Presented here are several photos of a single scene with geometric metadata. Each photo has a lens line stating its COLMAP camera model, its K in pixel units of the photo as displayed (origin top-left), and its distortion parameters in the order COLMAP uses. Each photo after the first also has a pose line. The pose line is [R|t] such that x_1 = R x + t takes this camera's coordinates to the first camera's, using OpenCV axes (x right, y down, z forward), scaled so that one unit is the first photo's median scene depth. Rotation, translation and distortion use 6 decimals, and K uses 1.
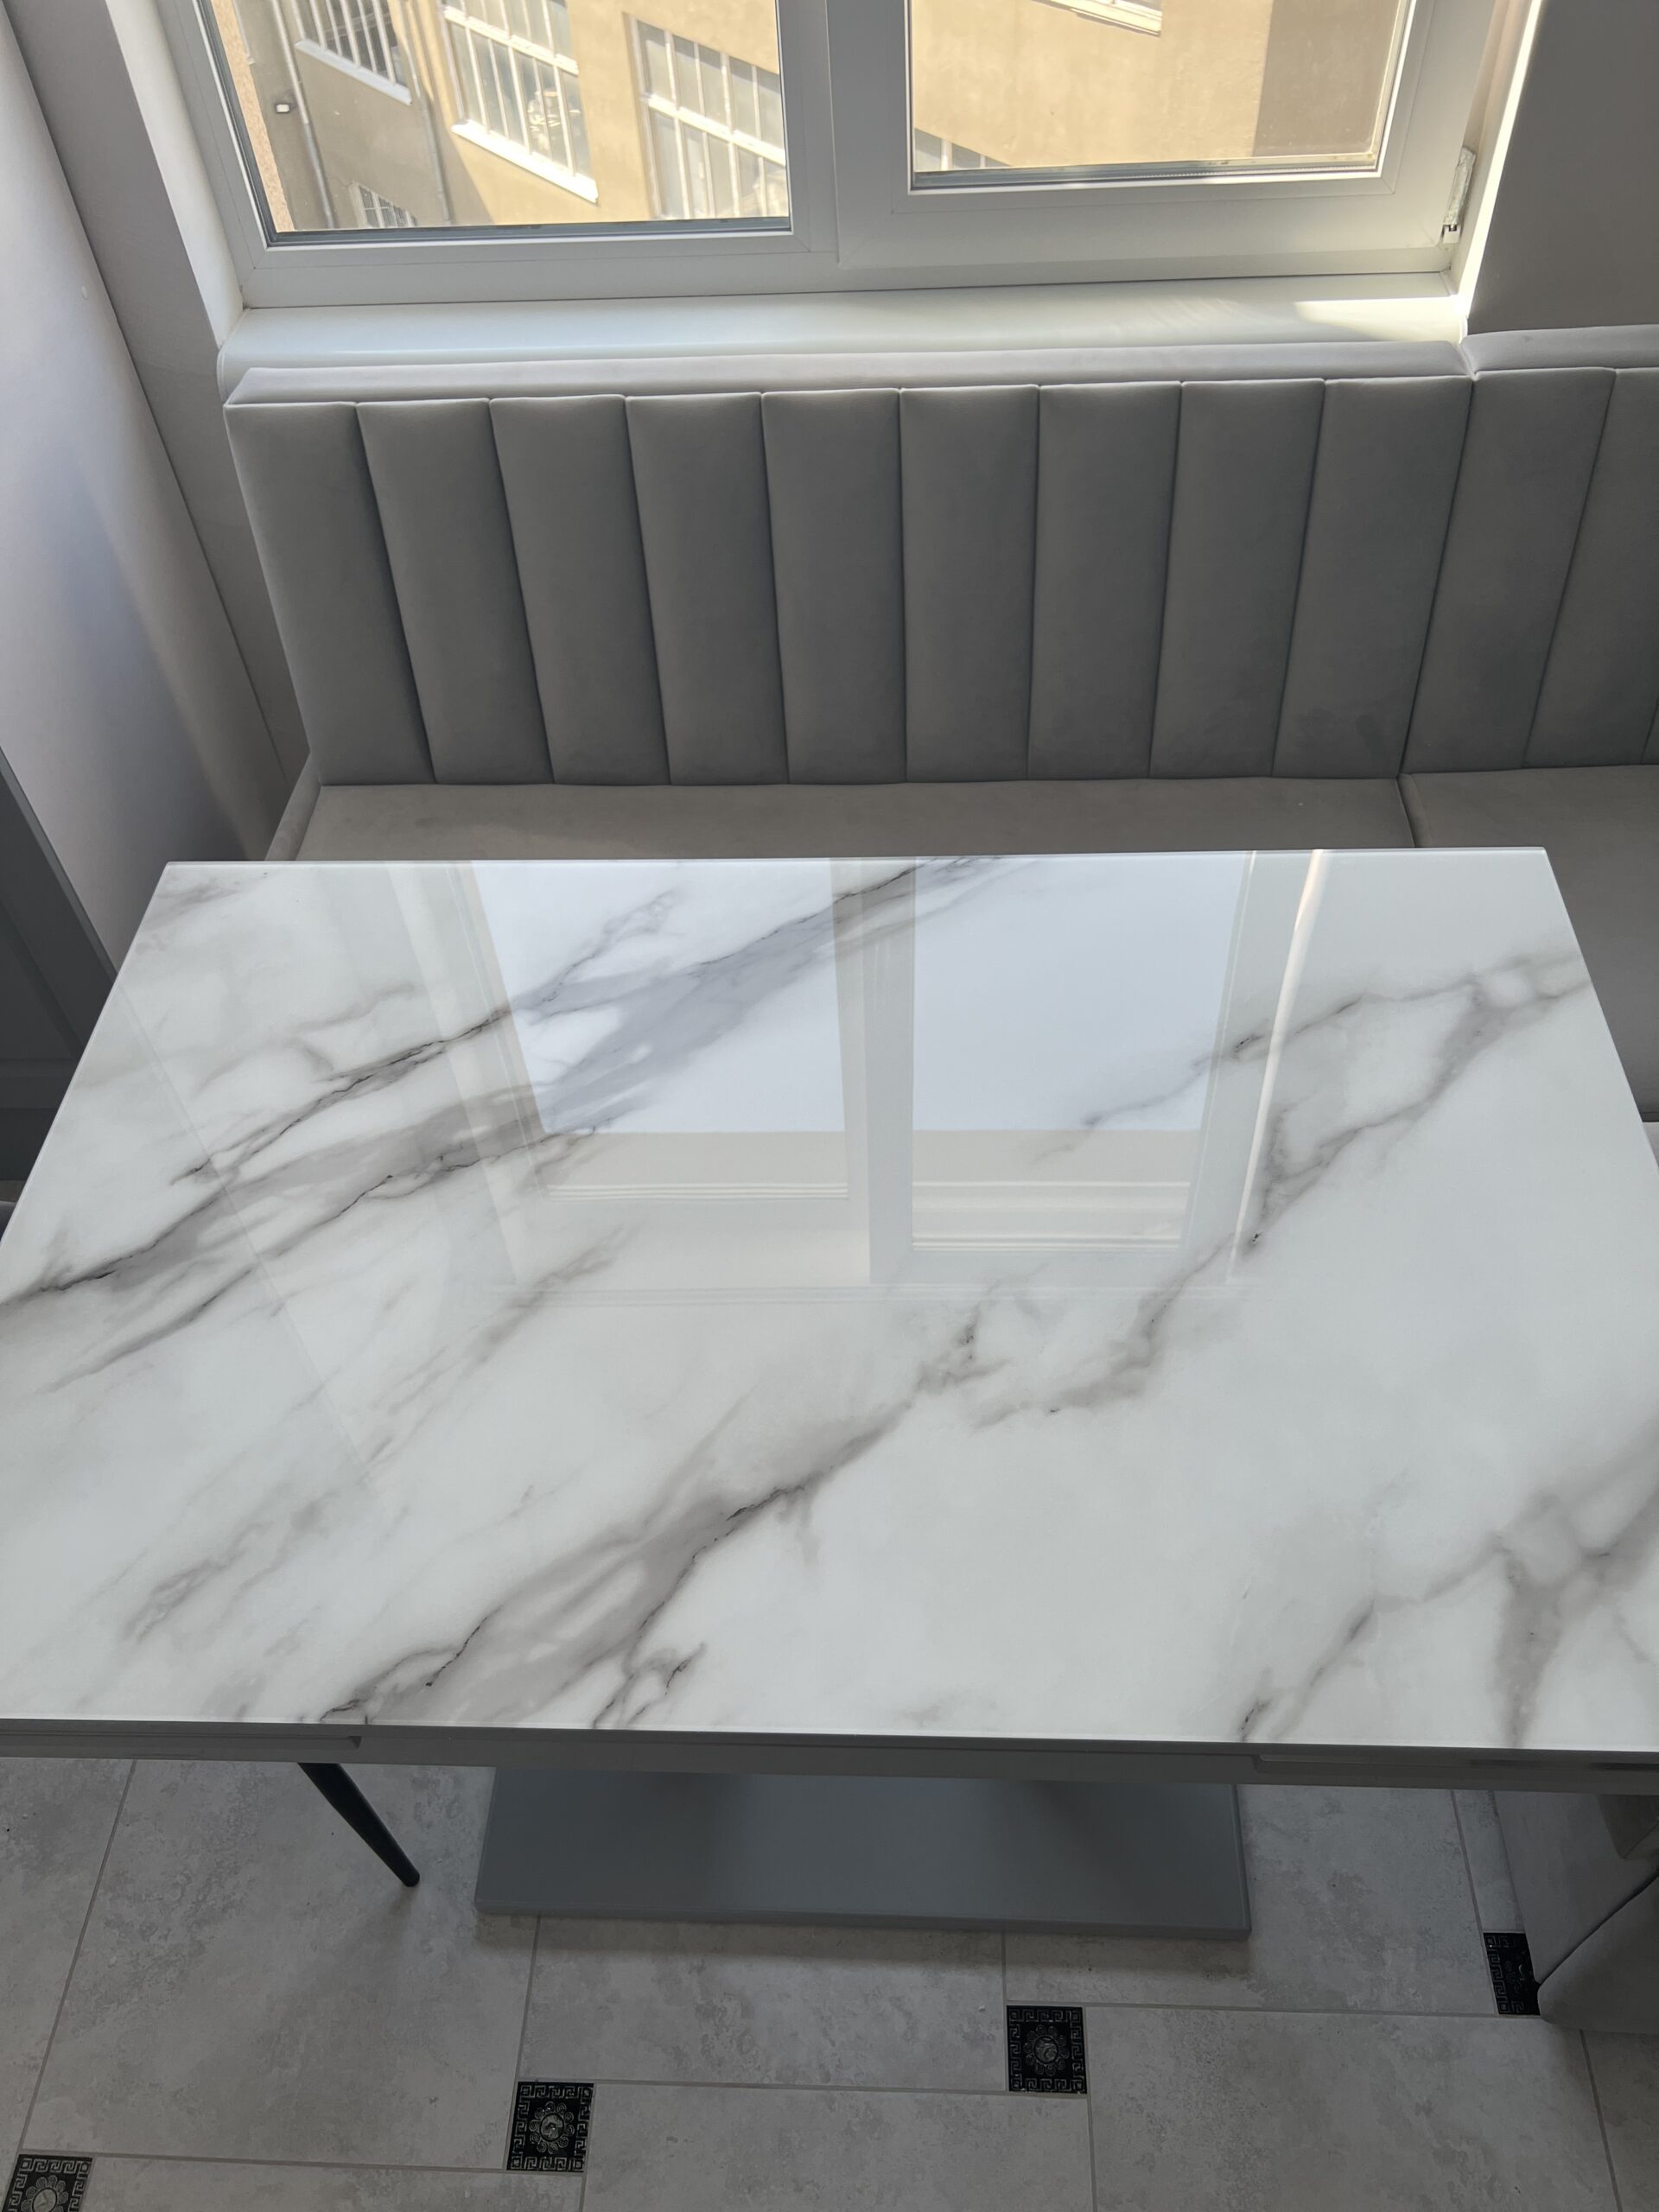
lens RADIAL K [[1673.6, 0, 830.6], [0, 1673.6, 1115.2], [0, 0, 1]] dist [0.041745, -0.053963]
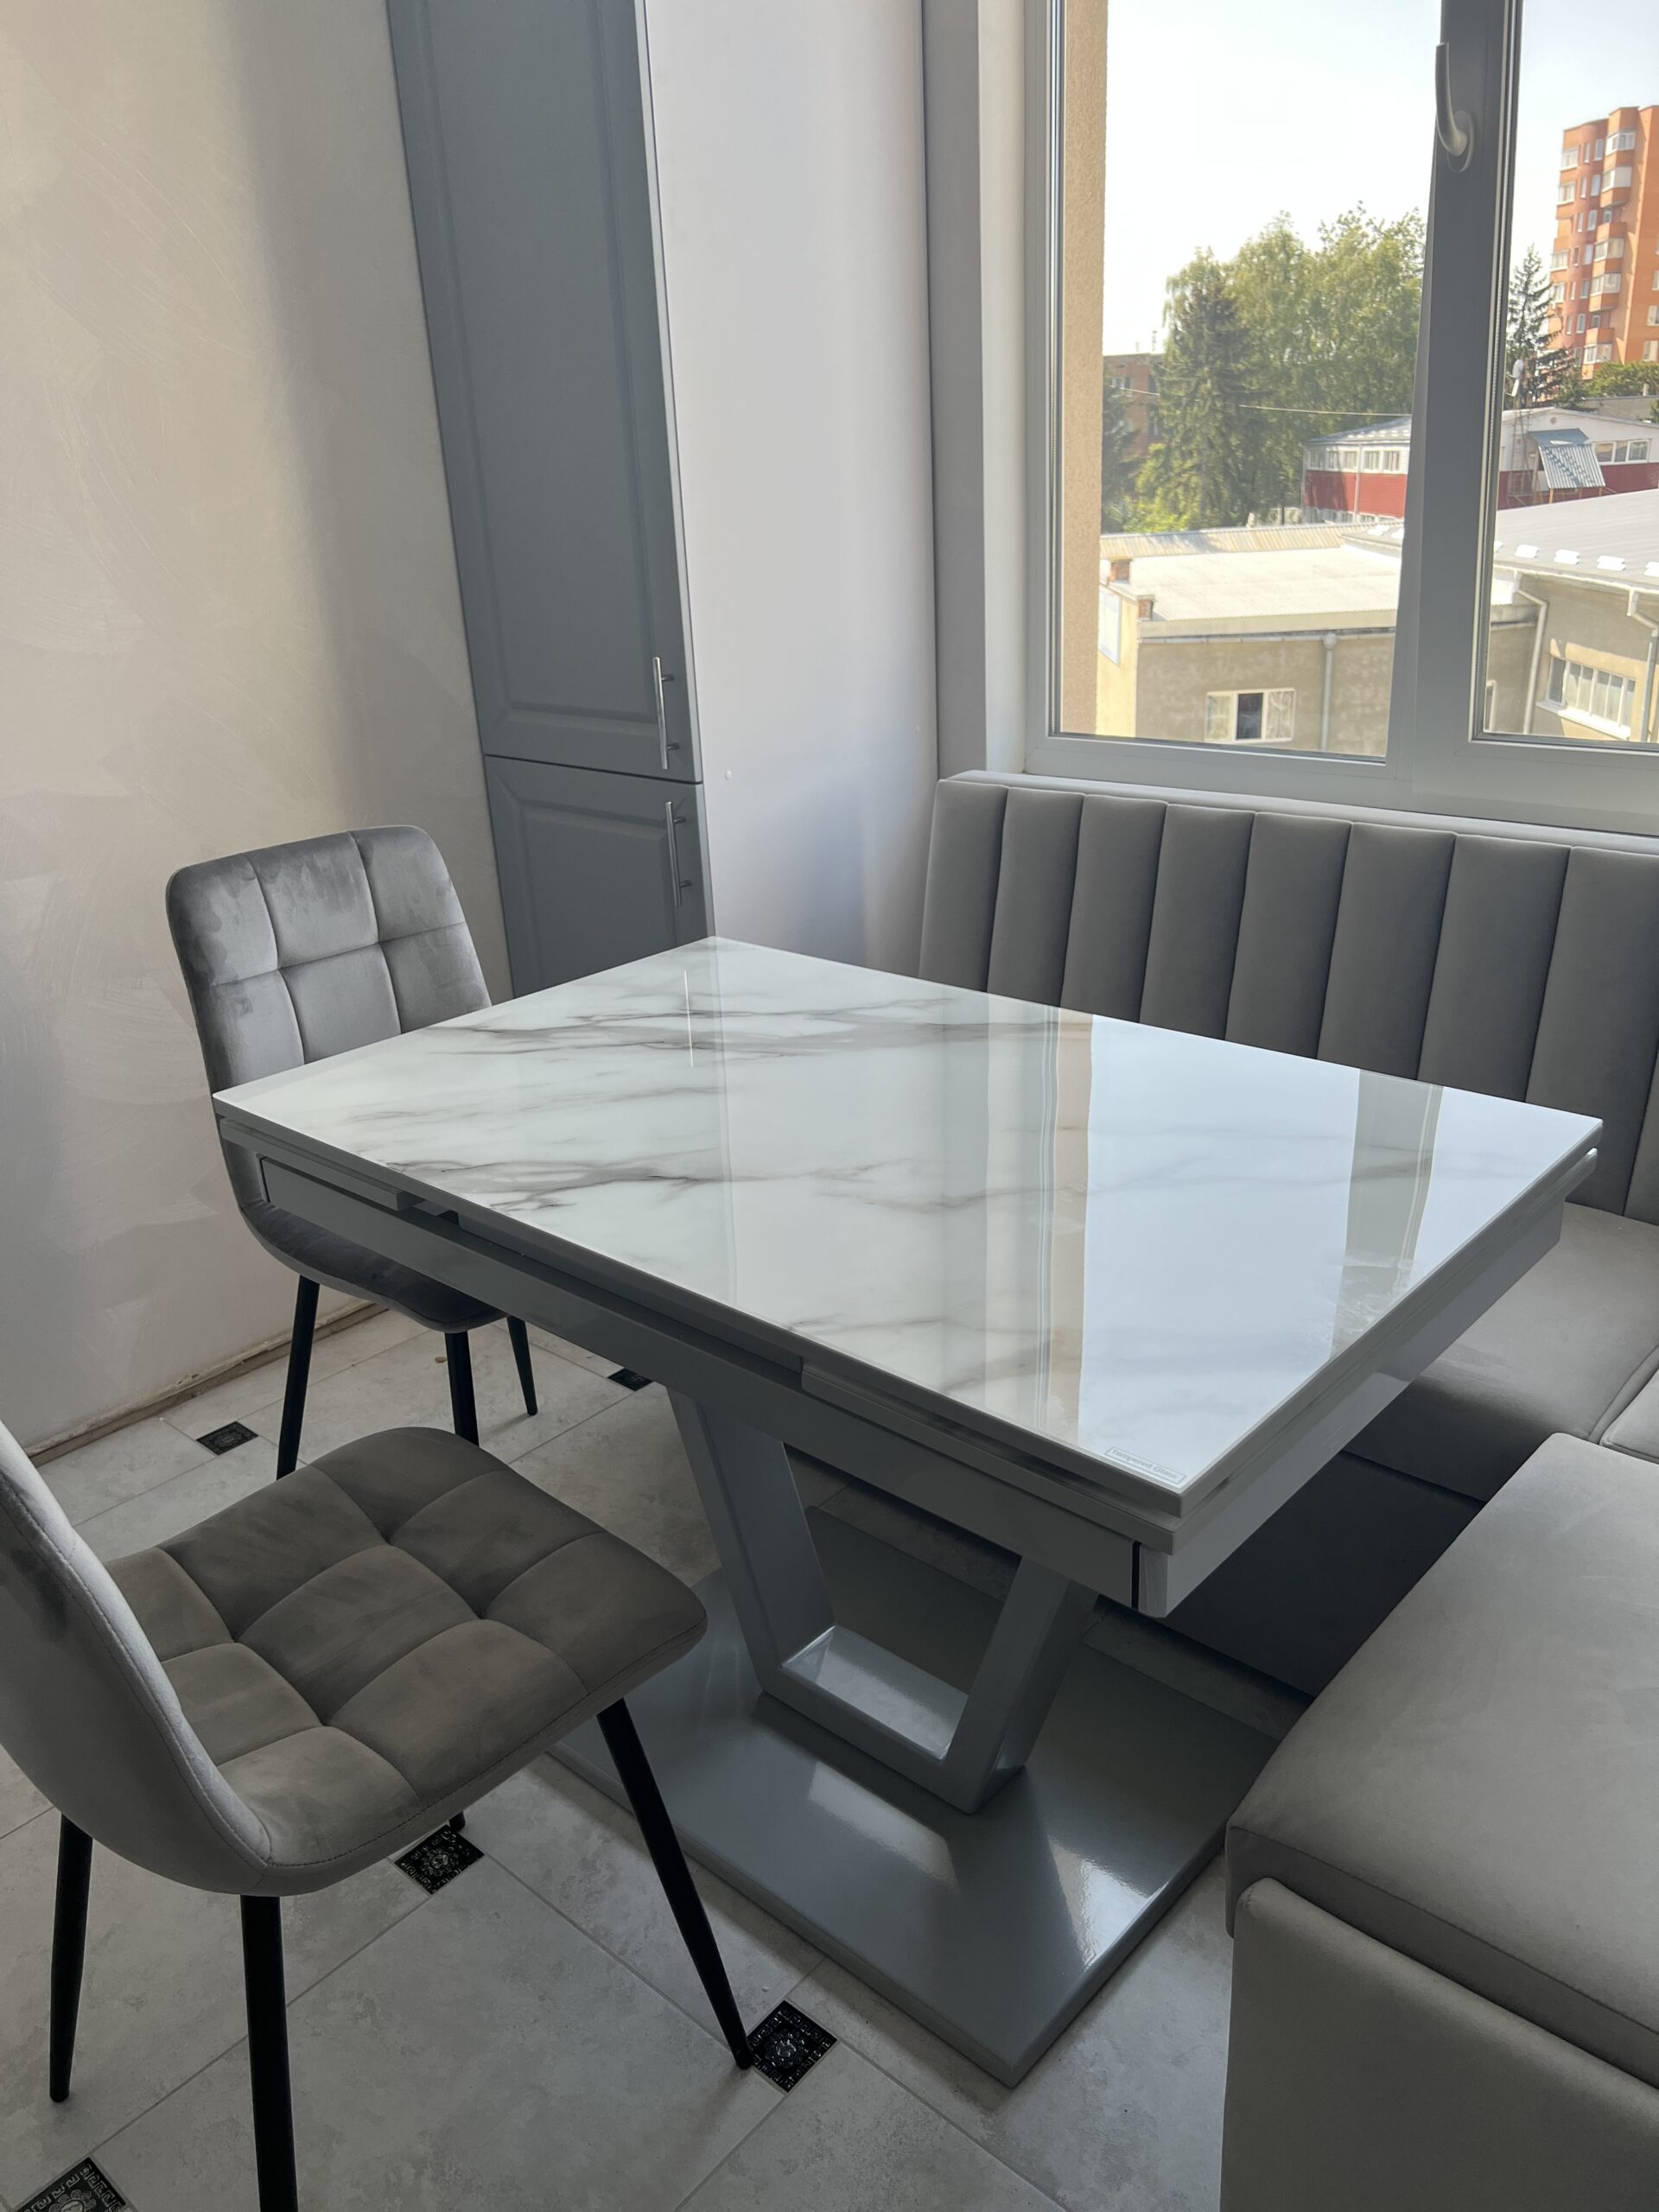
lens RADIAL K [[1673.6, 0, 822.0], [0, 1673.6, 1119.9], [0, 0, 1]] dist [0.041745, -0.053963]
pose [[0.767831, 0.248780, -0.590376, 0.674861], [-0.481161, 0.832371, -0.275033, 0.389641], [0.422988, 0.495245, 0.758824, -0.063418]]
